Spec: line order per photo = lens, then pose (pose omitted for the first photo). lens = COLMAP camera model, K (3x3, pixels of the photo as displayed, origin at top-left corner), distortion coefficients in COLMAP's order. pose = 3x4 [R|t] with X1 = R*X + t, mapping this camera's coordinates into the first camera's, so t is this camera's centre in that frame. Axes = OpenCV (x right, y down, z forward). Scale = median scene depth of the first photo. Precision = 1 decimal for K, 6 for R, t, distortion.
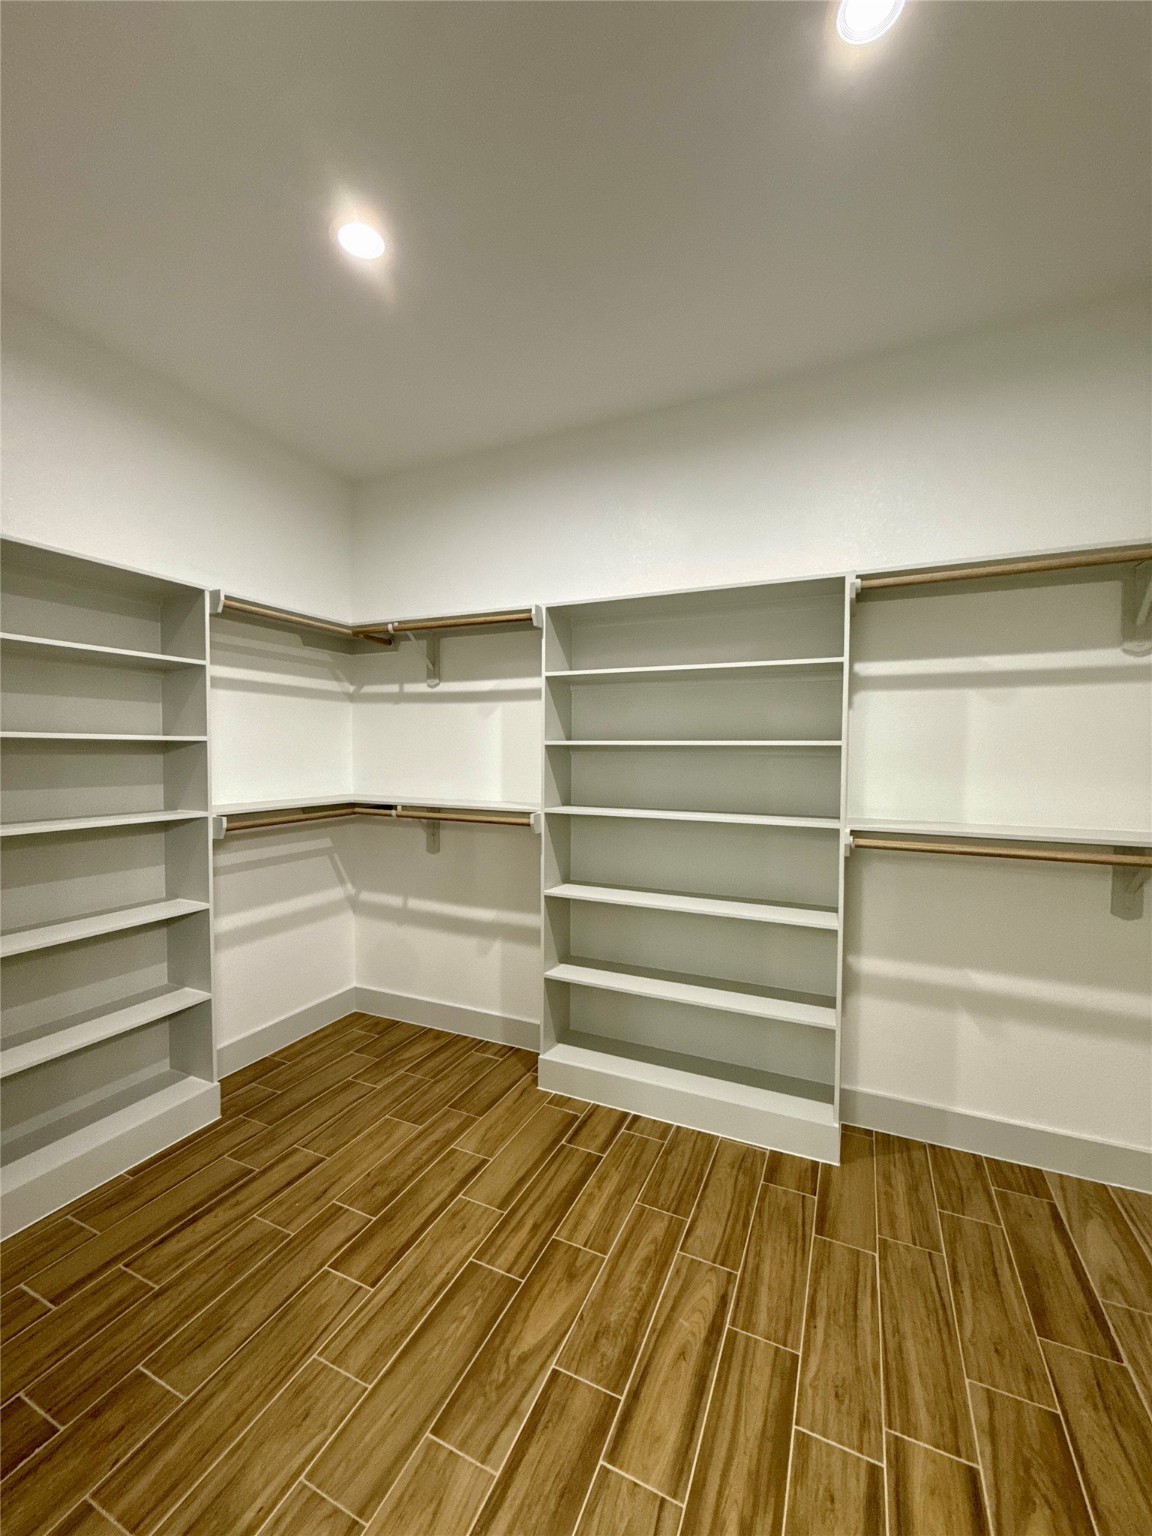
lens RADIAL K [[626.7, 0, 576.4], [0, 626.7, 766.3], [0, 0, 1]] dist [-0.001671, 0.000548]
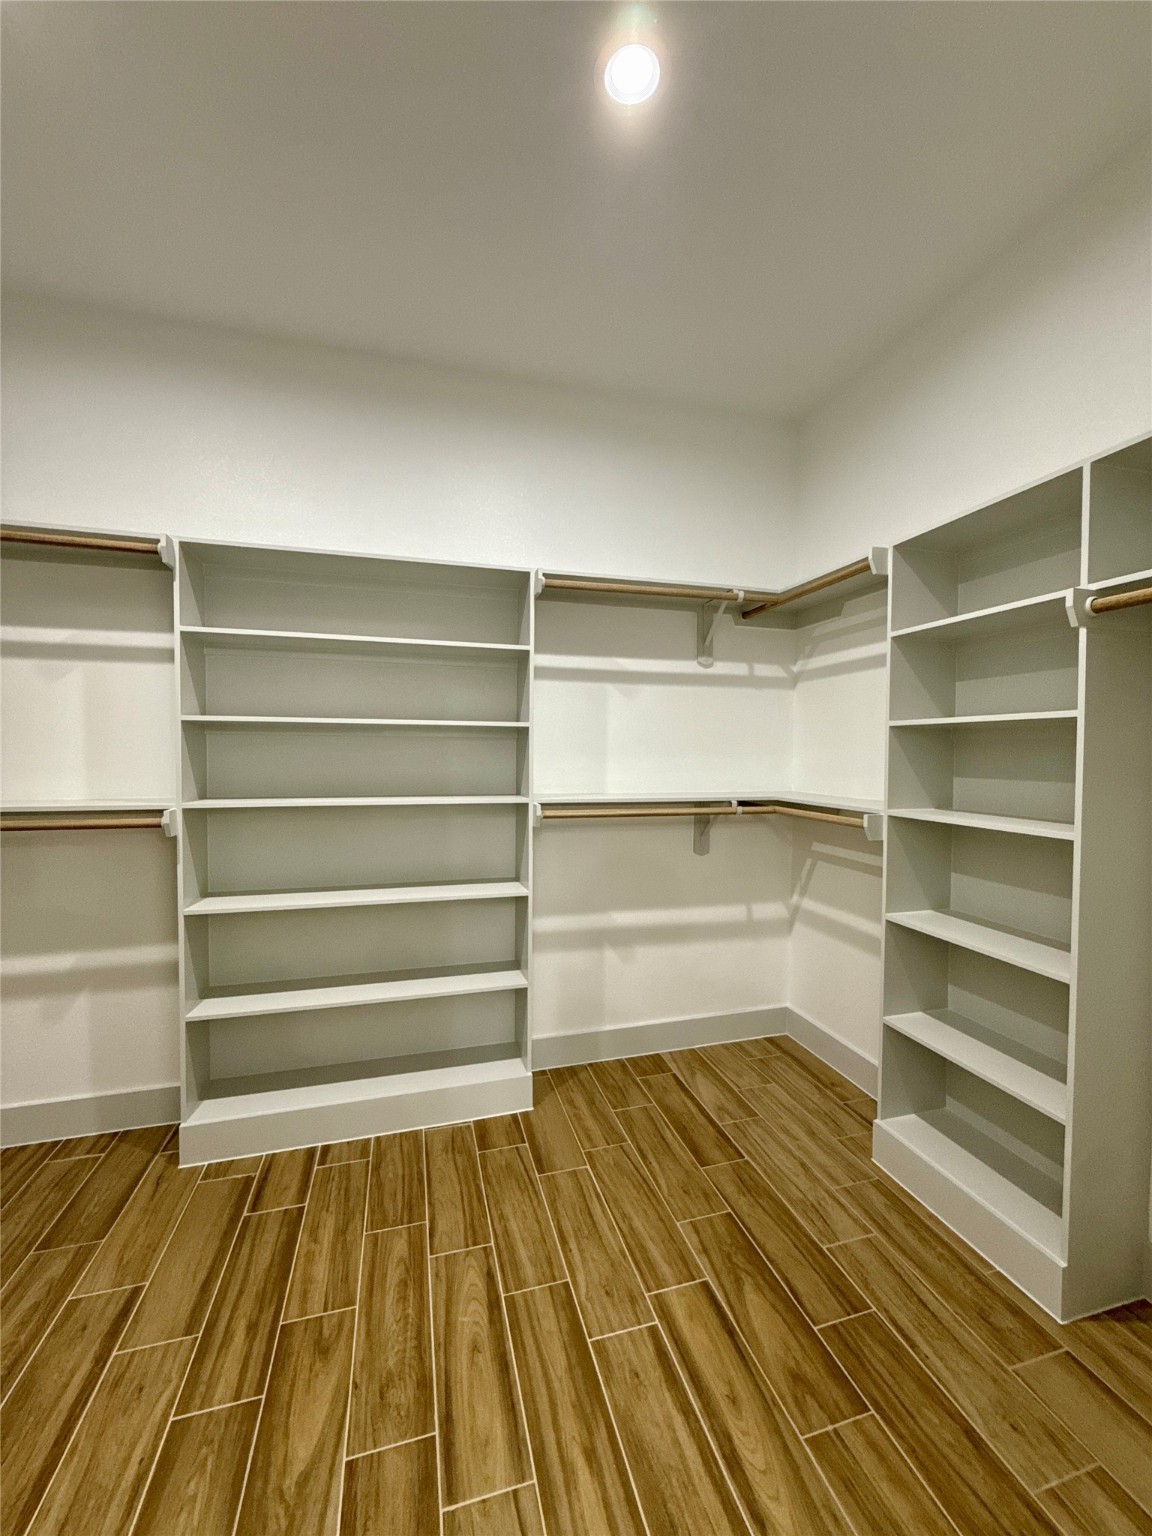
lens RADIAL K [[626.7, 0, 577.4], [0, 626.7, 767.3], [0, 0, 1]] dist [-0.001671, 0.000548]
pose [[0.750046, -0.019043, 0.661111, -0.243761], [0.015004, 0.999818, 0.011776, 0.026727], [-0.661215, 0.001087, 0.750196, 0.126508]]
